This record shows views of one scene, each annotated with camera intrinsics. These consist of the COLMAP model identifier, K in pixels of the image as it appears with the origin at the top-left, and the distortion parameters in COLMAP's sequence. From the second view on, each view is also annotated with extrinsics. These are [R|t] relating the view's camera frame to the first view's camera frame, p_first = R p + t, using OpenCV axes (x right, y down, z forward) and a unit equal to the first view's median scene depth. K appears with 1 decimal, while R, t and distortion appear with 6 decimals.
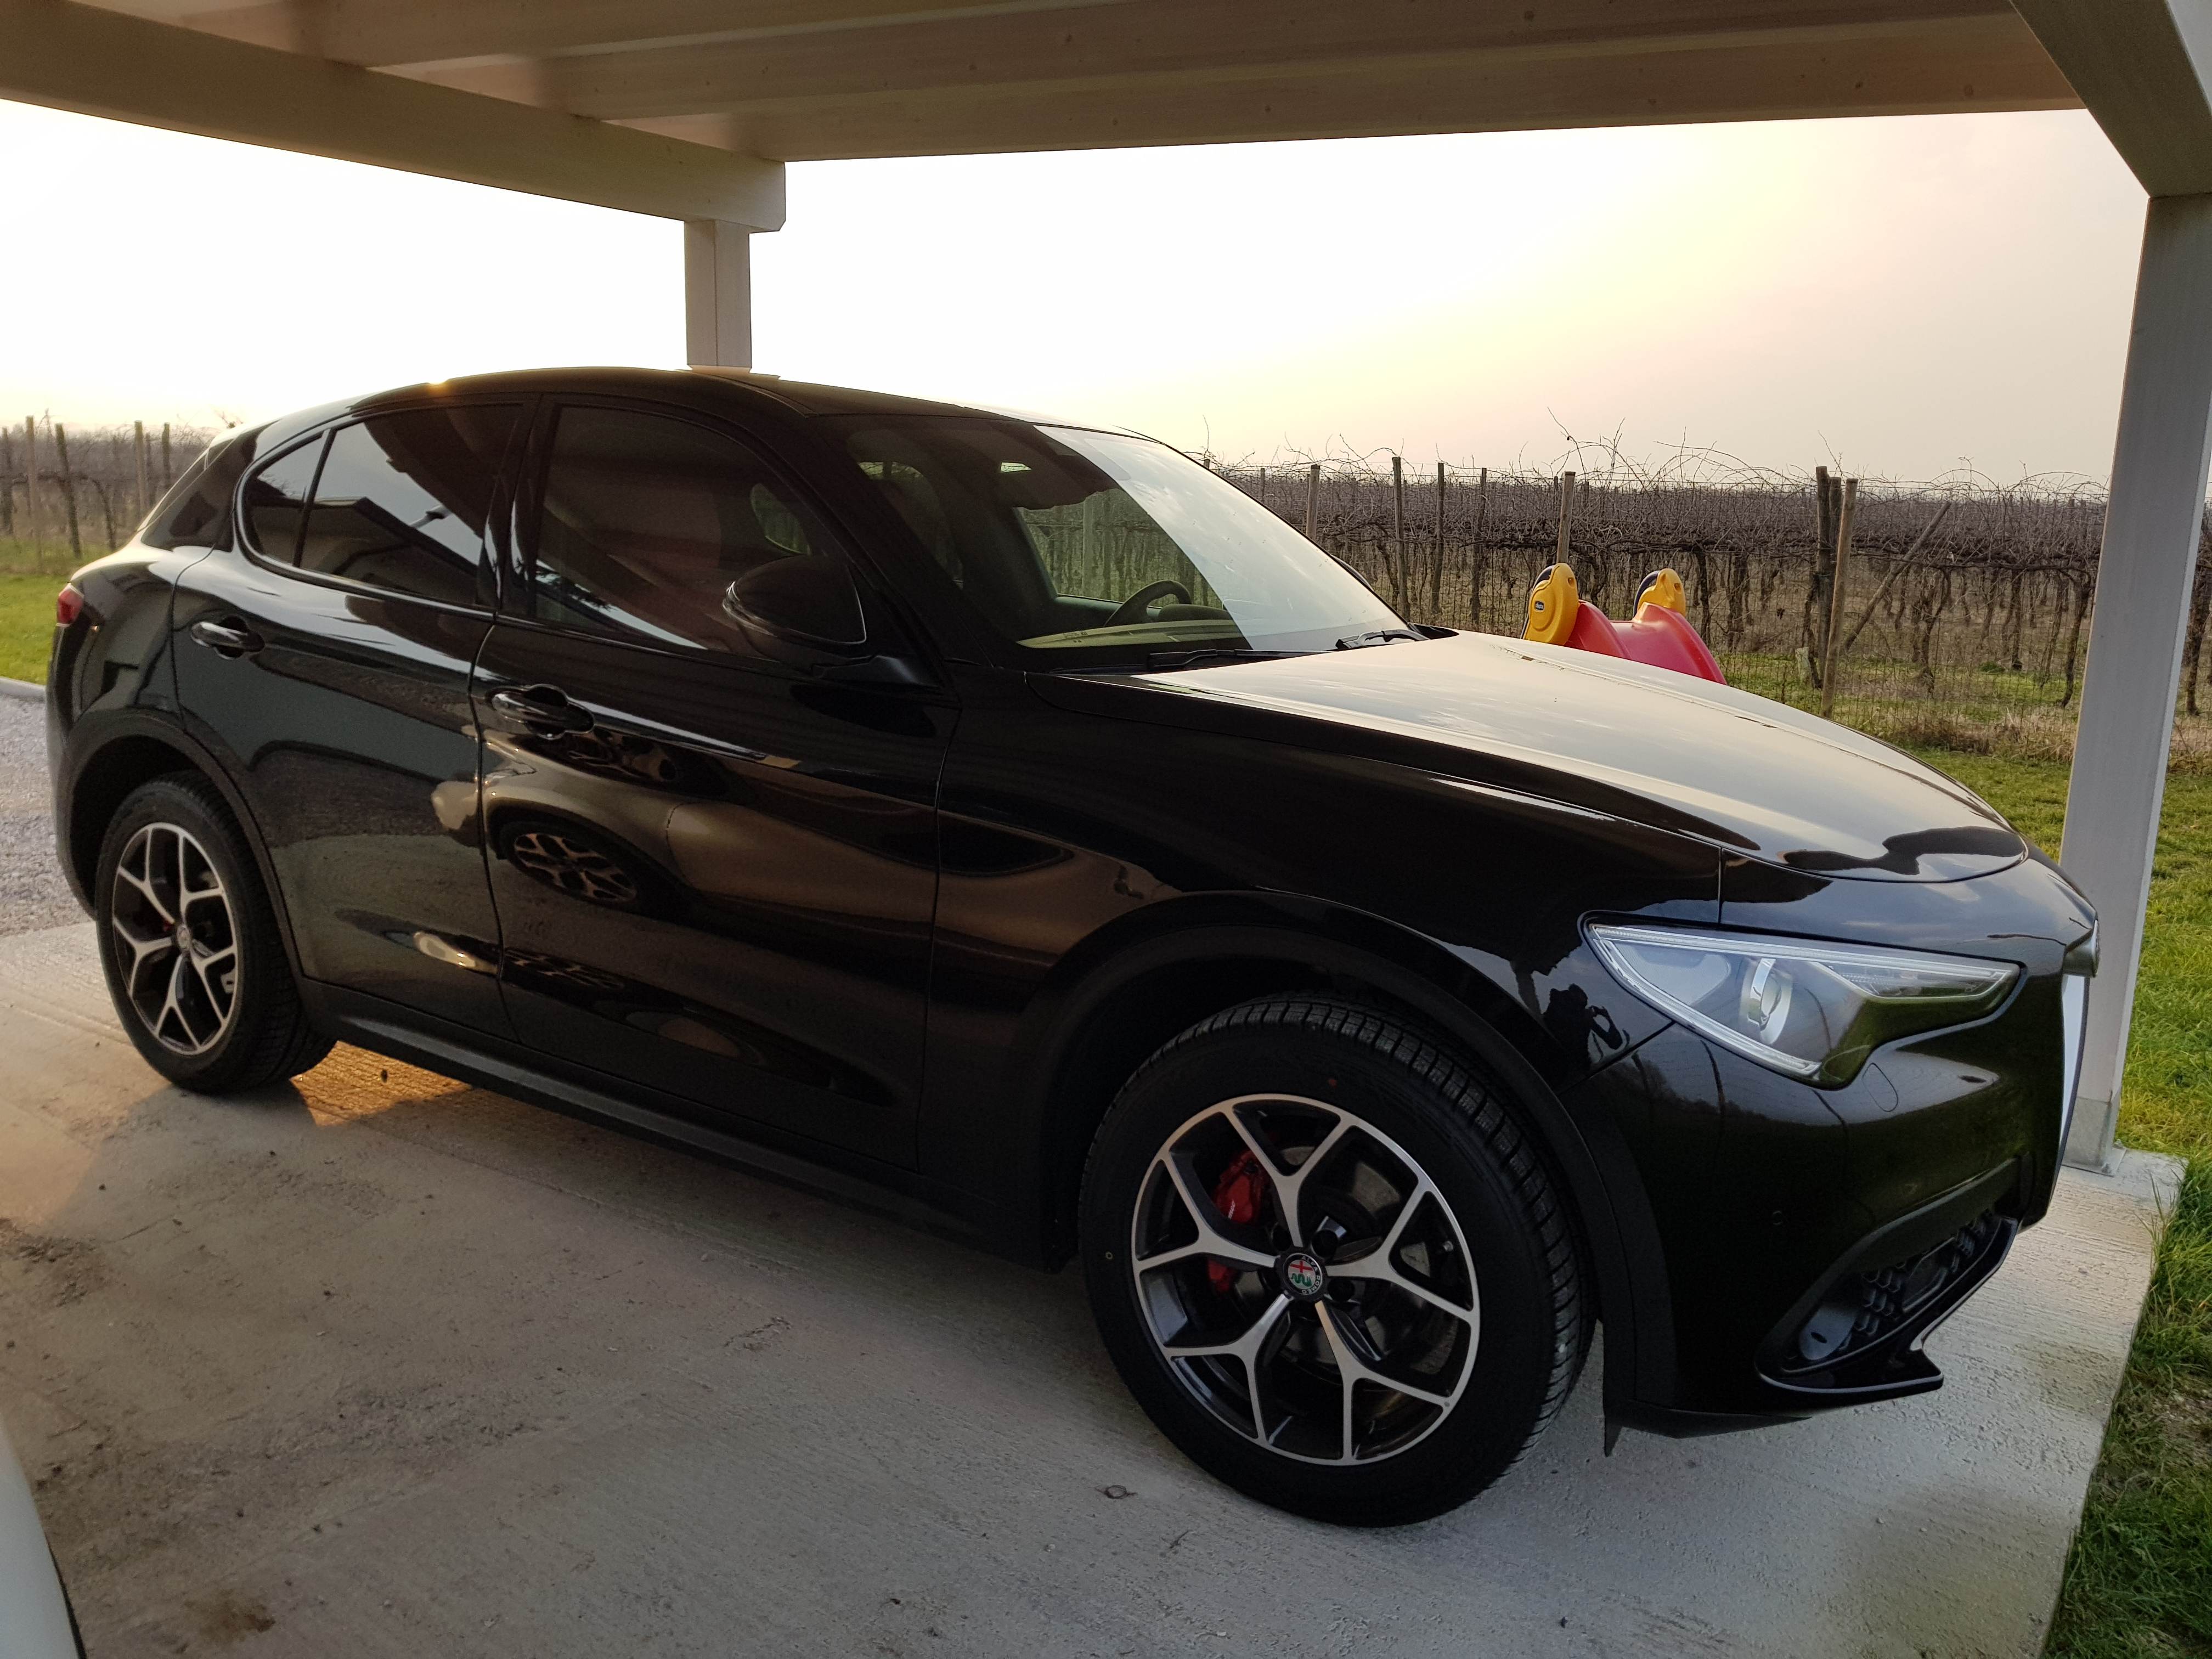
lens RADIAL K [[1682.9, 0, 1106.0], [0, 1682.9, 829.5], [0, 0, 1]] dist [0.037695, -0.074218]
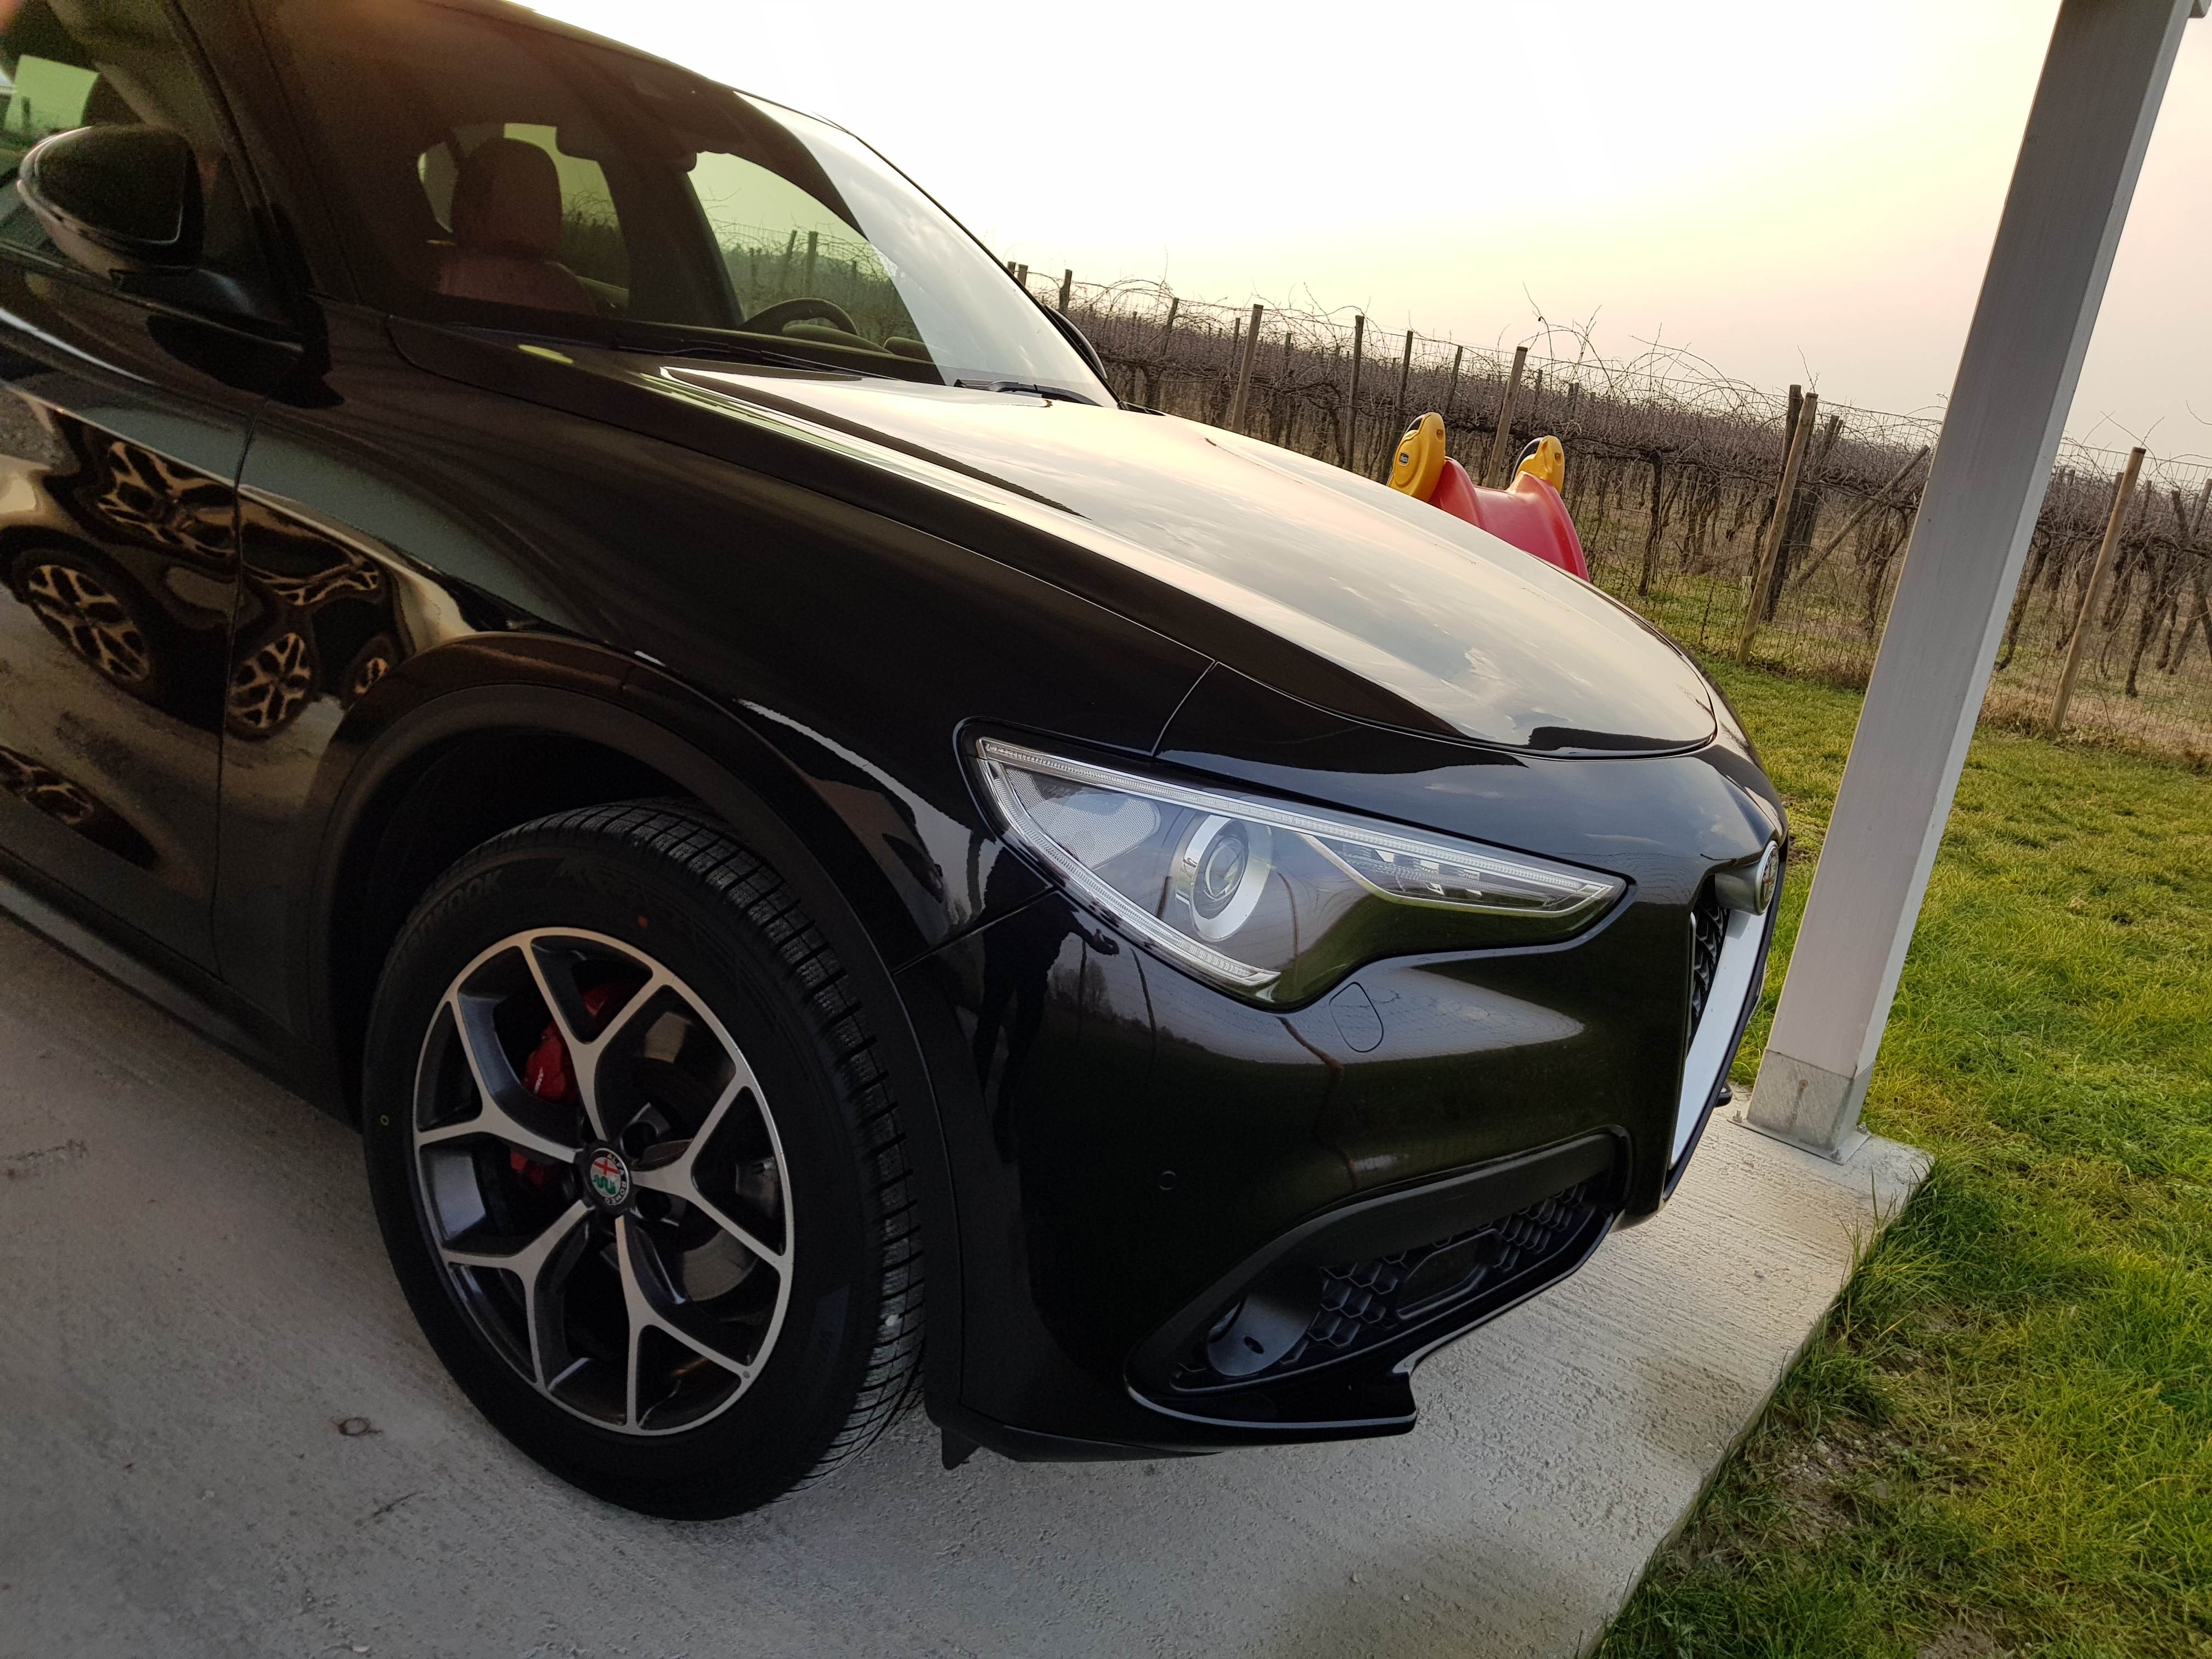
lens RADIAL K [[1705.0, 0, 1106.0], [0, 1705.0, 829.5], [0, 0, 1]] dist [0.036095, -0.092521]
pose [[0.991558, 0.124785, 0.035231, 0.281019], [-0.127264, 0.988624, 0.080170, 0.027075], [-0.024826, -0.083976, 0.996158, 0.263128]]
